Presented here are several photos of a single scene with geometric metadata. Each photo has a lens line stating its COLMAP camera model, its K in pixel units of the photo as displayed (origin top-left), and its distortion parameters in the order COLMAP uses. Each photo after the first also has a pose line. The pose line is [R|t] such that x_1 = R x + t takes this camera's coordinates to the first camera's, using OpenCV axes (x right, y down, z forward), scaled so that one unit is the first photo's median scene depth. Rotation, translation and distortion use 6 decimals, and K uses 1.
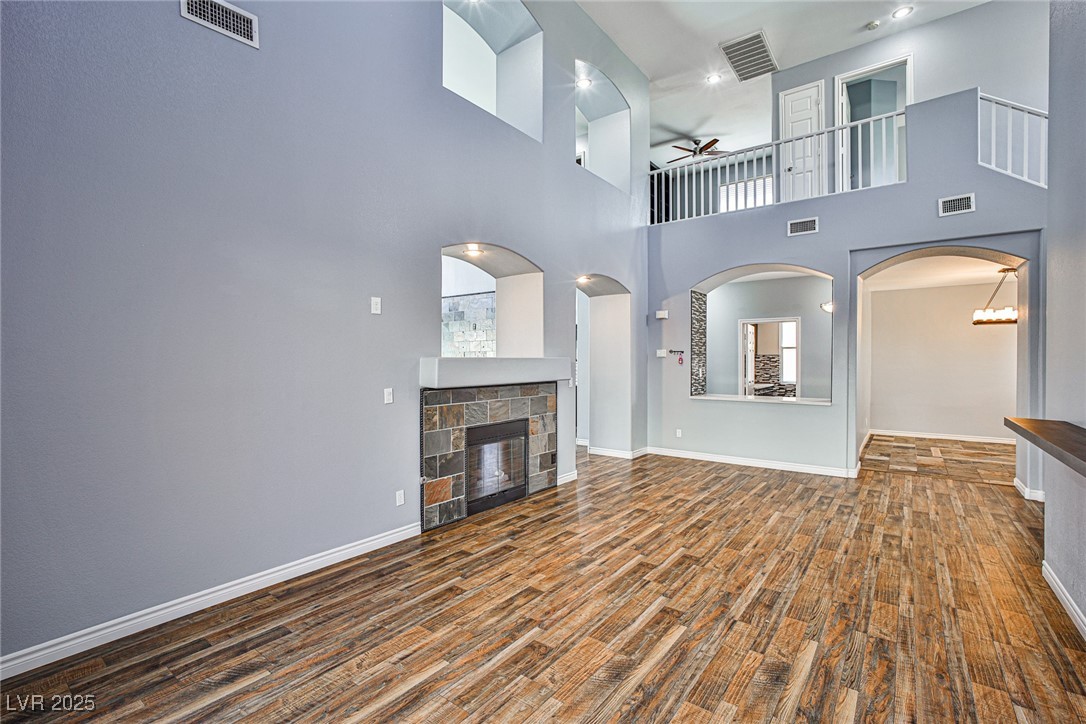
lens RADIAL K [[487.5, 0, 542.1], [0, 487.5, 371.6], [0, 0, 1]] dist [-0.032215, 0.013186]
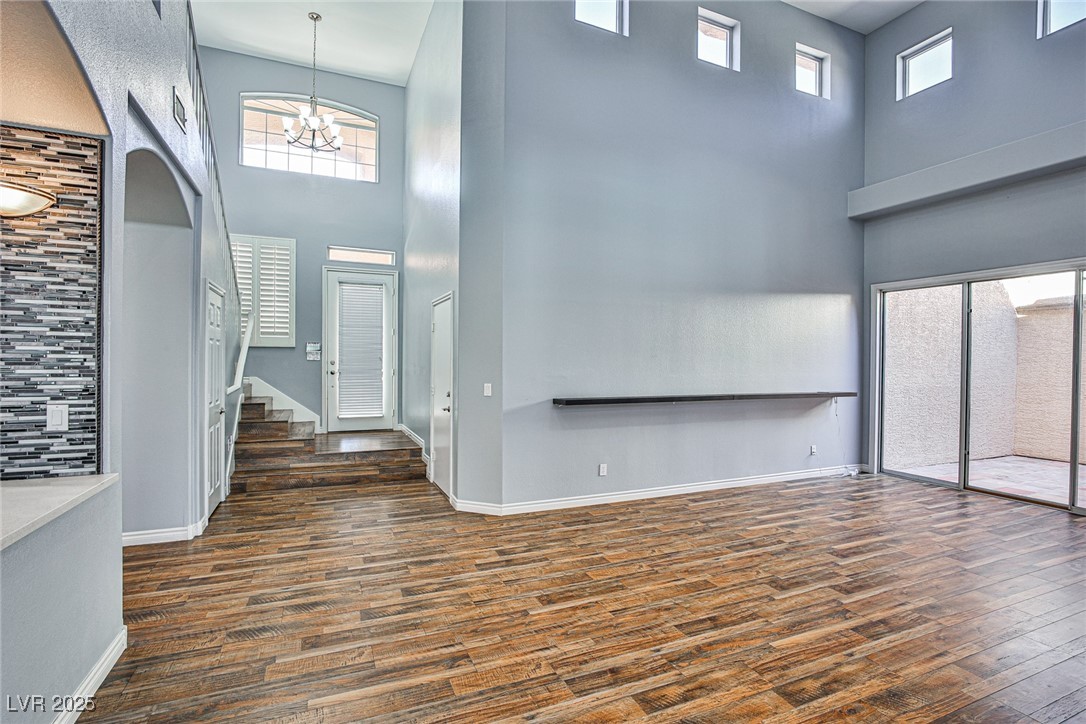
lens RADIAL K [[487.5, 0, 524.9], [0, 487.5, 362.7], [0, 0, 1]] dist [-0.032215, 0.013186]
pose [[-0.849789, -0.006382, 0.527085, 0.203630], [0.007748, 0.999667, 0.024596, -0.038028], [-0.527067, 0.024985, -0.849457, 1.681137]]
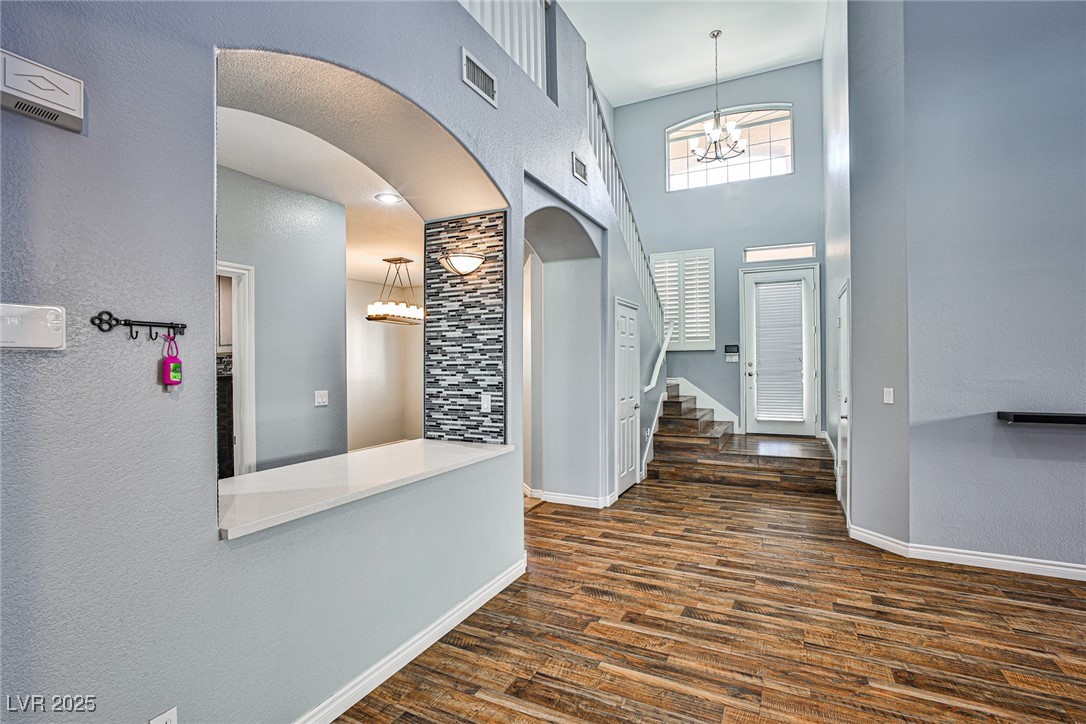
lens RADIAL K [[487.5, 0, 562.8], [0, 487.5, 360.1], [0, 0, 1]] dist [-0.032215, 0.013186]
pose [[-0.193221, 0.009153, 0.981113, 0.104999], [0.034521, 0.999401, -0.002525, -0.033372], [-0.980548, 0.033381, -0.193421, 1.532849]]
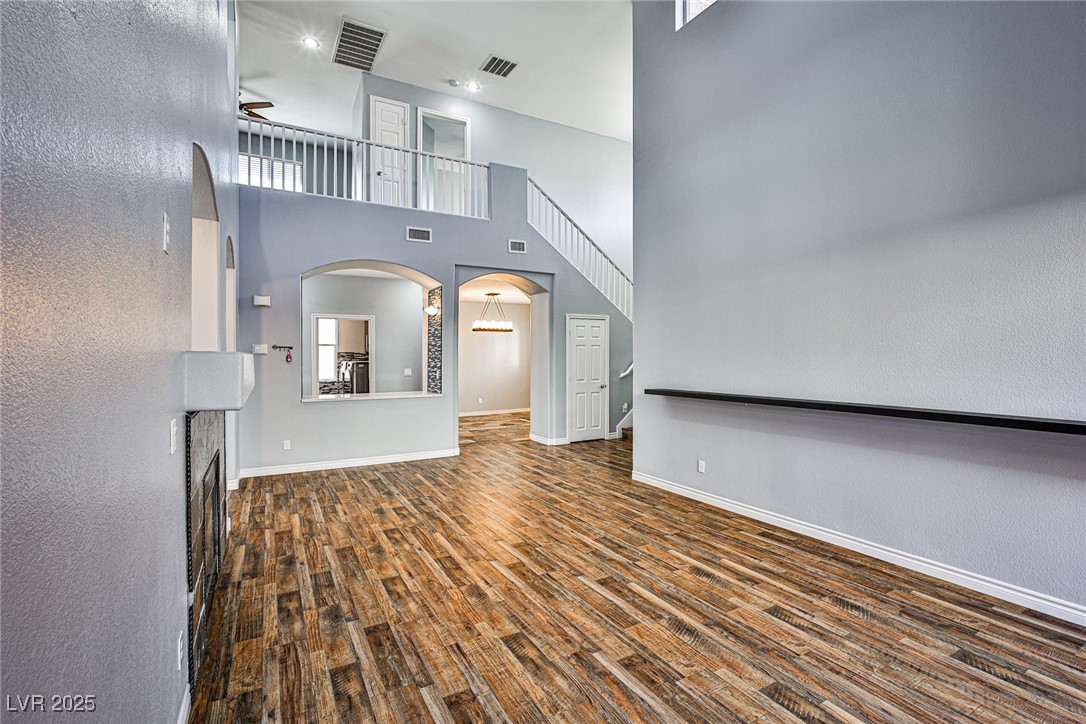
lens RADIAL K [[487.5, 0, 561.4], [0, 487.5, 359.6], [0, 0, 1]] dist [-0.032215, 0.013186]
pose [[0.379572, -0.005019, 0.925148, -0.525740], [0.027365, 0.999609, -0.005804, -0.002282], [-0.924757, 0.027519, 0.379561, 0.439568]]
